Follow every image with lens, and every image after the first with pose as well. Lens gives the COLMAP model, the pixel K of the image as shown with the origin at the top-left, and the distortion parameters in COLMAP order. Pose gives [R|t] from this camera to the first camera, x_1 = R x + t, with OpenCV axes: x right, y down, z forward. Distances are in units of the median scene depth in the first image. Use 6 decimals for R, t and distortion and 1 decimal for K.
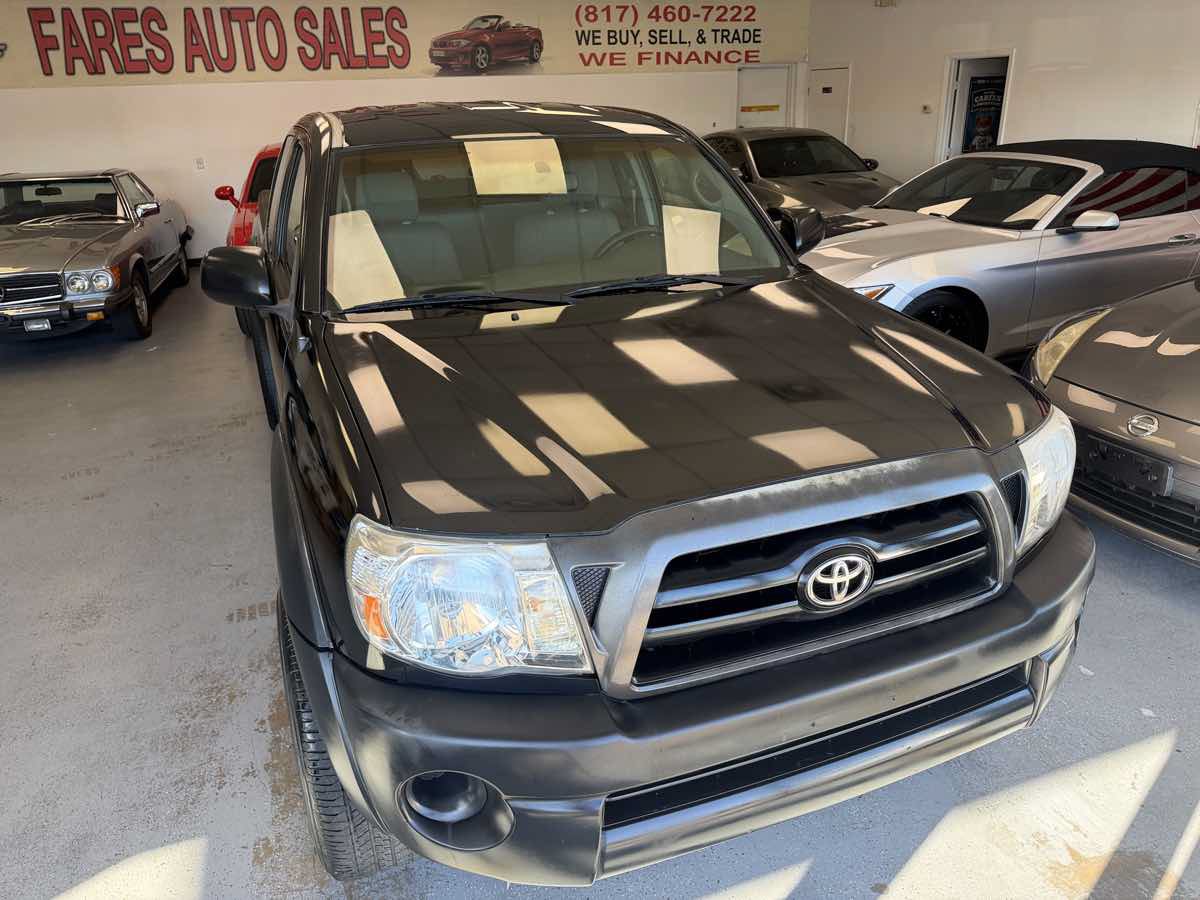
lens RADIAL K [[849.3, 0, 601.8], [0, 849.3, 448.5], [0, 0, 1]] dist [0.004810, -0.007182]
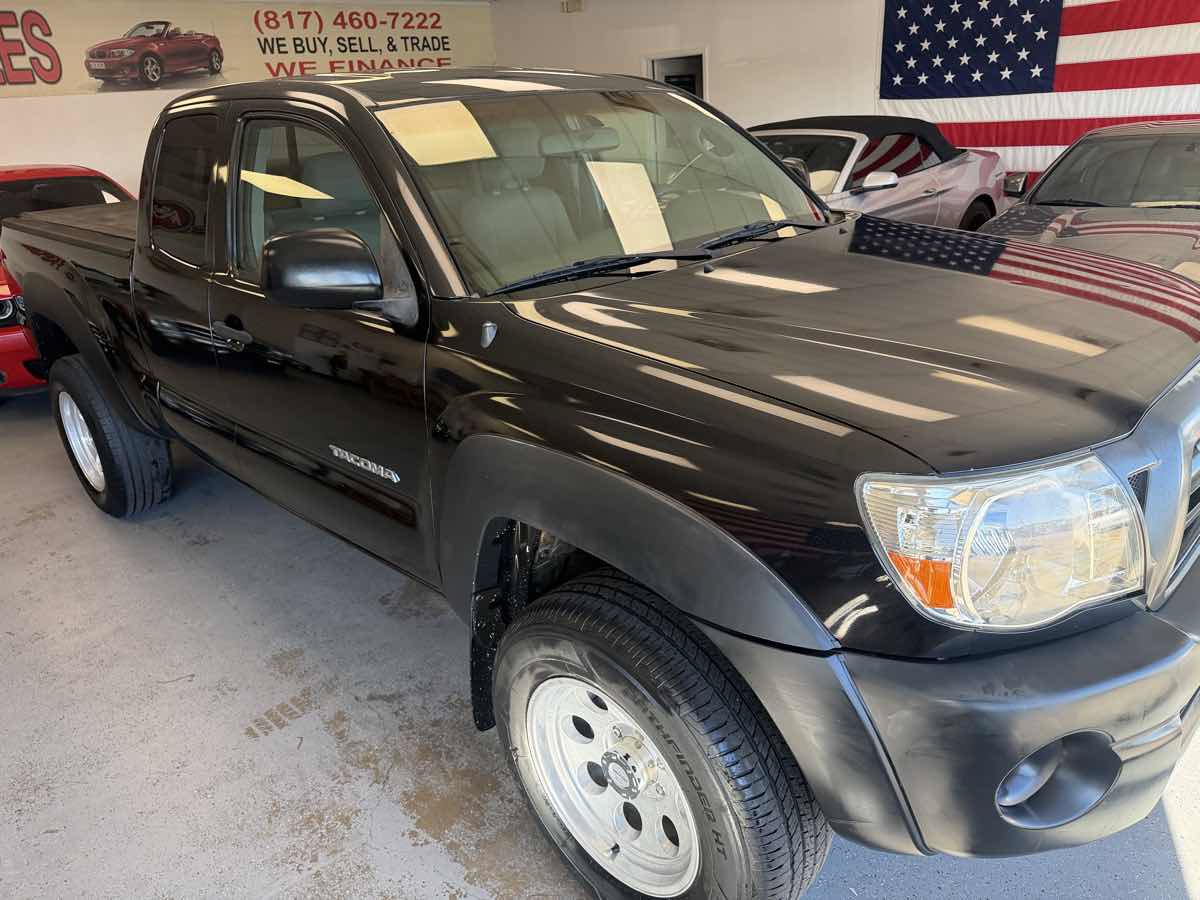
lens RADIAL K [[852.5, 0, 600.0], [0, 852.5, 450.0], [0, 0, 1]] dist [0.002121, -0.006064]
pose [[0.913433, -0.183556, 0.363246, -0.124394], [0.191885, 0.981326, 0.013364, -0.000810], [-0.358915, 0.057494, 0.931598, 0.049722]]
